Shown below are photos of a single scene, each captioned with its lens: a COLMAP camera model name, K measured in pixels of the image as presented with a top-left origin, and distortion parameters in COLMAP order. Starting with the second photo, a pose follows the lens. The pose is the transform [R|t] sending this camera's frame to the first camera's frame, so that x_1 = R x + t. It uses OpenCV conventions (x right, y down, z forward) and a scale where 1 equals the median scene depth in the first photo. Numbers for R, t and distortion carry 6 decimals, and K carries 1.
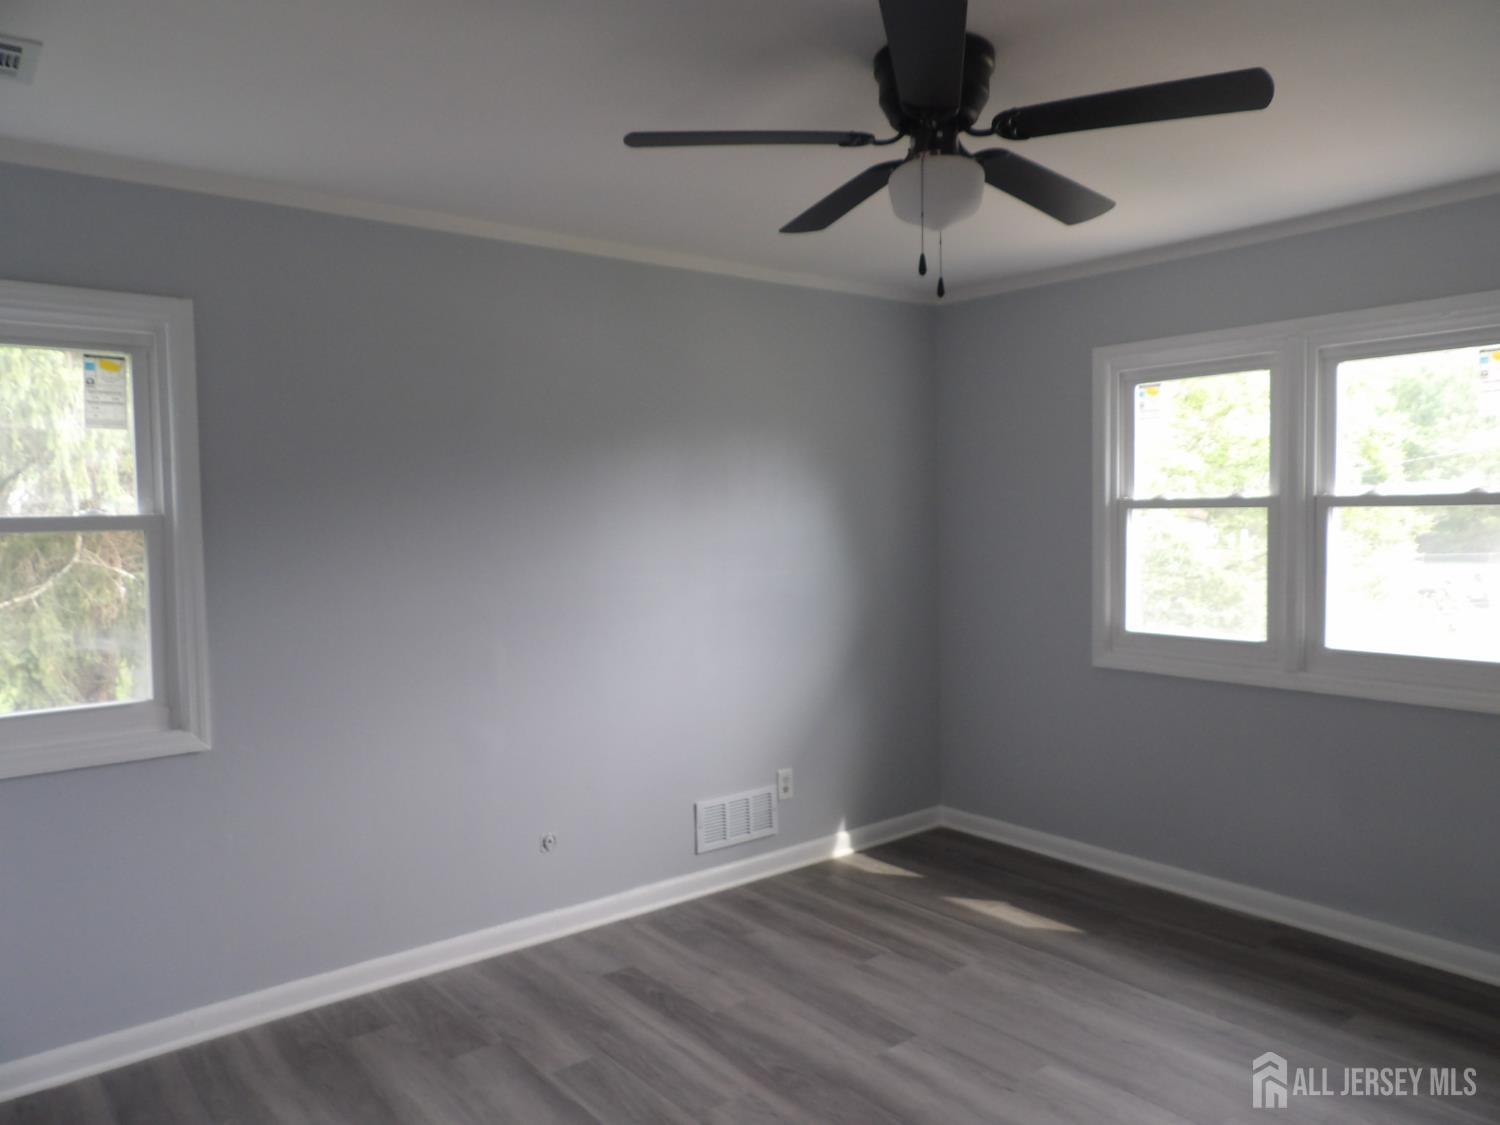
lens RADIAL K [[1026.9, 0, 771.8], [0, 1026.9, 565.2], [0, 0, 1]] dist [-0.072352, 0.002295]
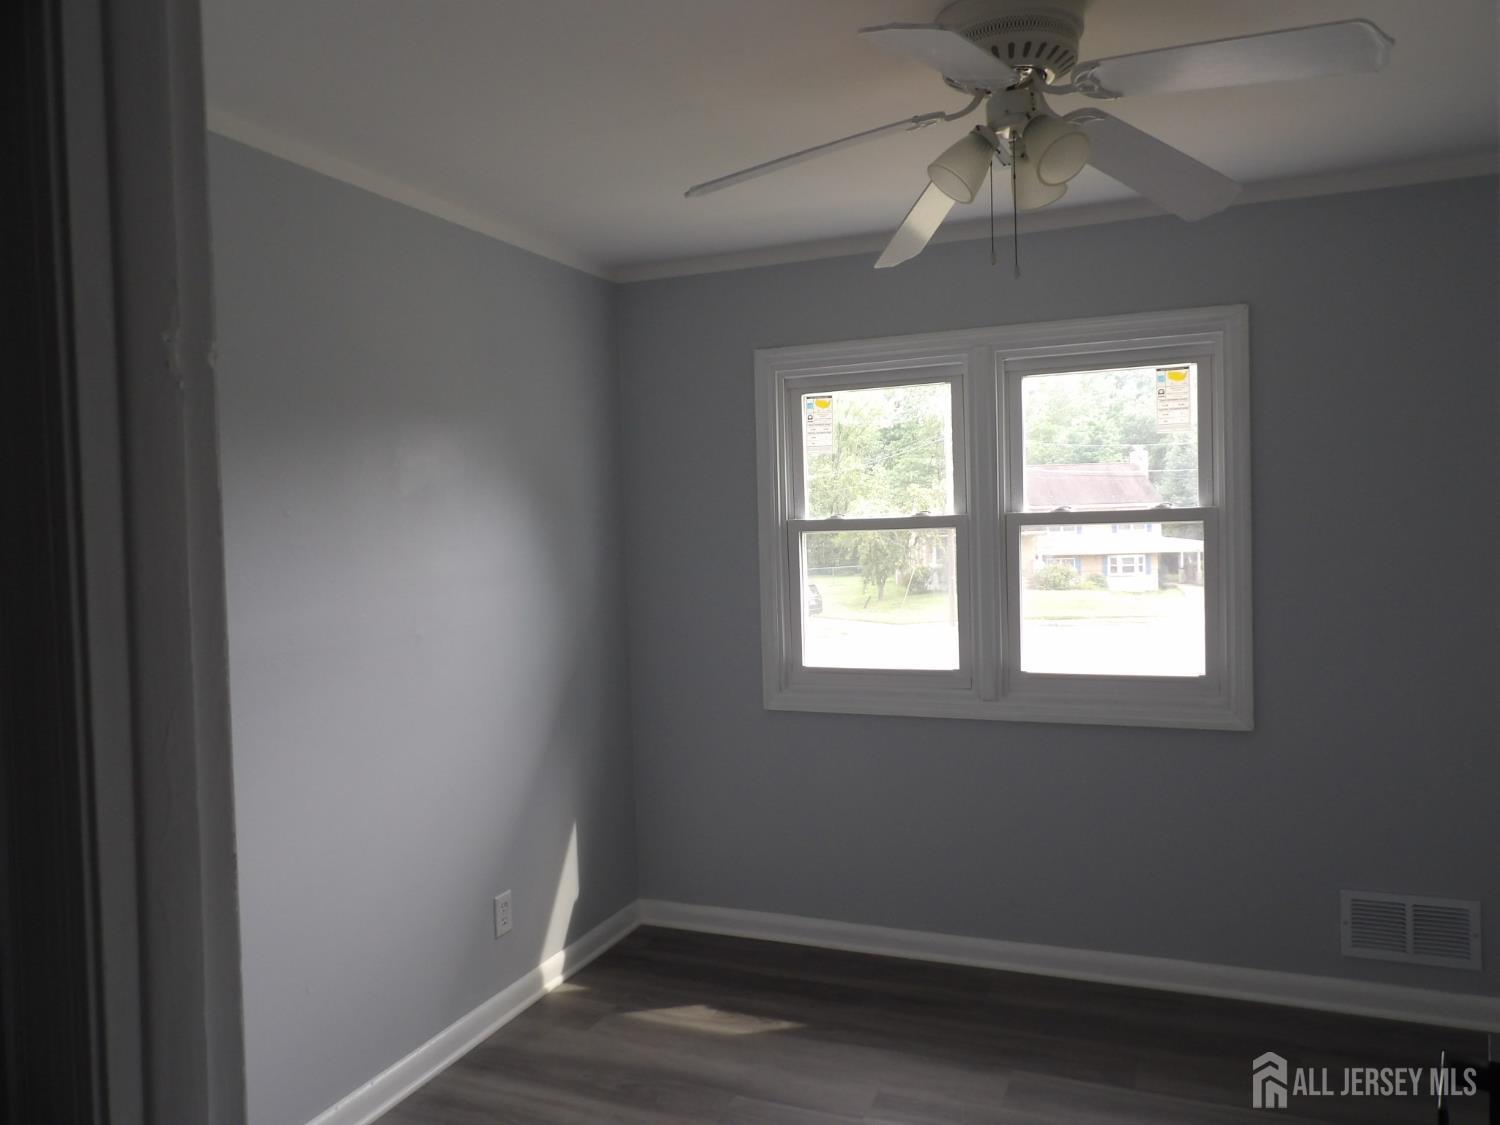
lens RADIAL K [[1075.0, 0, 755.8], [0, 1075.0, 561.4], [0, 0, 1]] dist [-0.005666, 0.005577]
pose [[0.878099, -0.022754, 0.477937, -0.155468], [0.039238, 0.998929, -0.024533, -0.007539], [-0.476867, 0.040296, 0.878051, 0.201071]]
